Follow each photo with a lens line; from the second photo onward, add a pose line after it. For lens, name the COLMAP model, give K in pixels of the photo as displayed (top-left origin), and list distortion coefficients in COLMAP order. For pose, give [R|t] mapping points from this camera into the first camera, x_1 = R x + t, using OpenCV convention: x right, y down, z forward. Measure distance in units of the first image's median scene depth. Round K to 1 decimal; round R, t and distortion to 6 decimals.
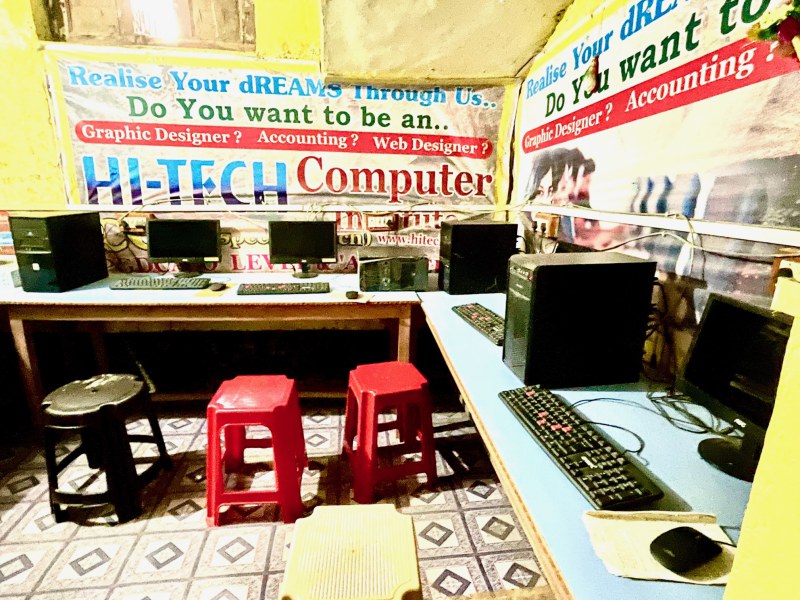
lens RADIAL K [[429.2, 0, 405.0], [0, 429.2, 299.4], [0, 0, 1]] dist [0.006909, 0.000693]
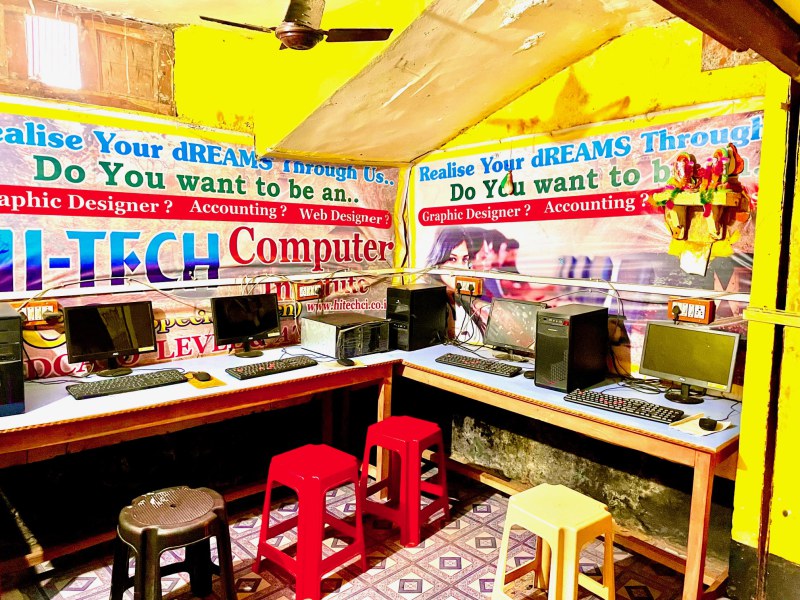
lens RADIAL K [[588.8, 0, 397.5], [0, 588.8, 297.8], [0, 0, 1]] dist [0.051157, -0.011479]
pose [[0.800547, -0.072016, 0.594926, -0.765954], [0.145943, 0.986292, -0.076993, -0.032979], [-0.581227, 0.148462, 0.800084, -0.218554]]
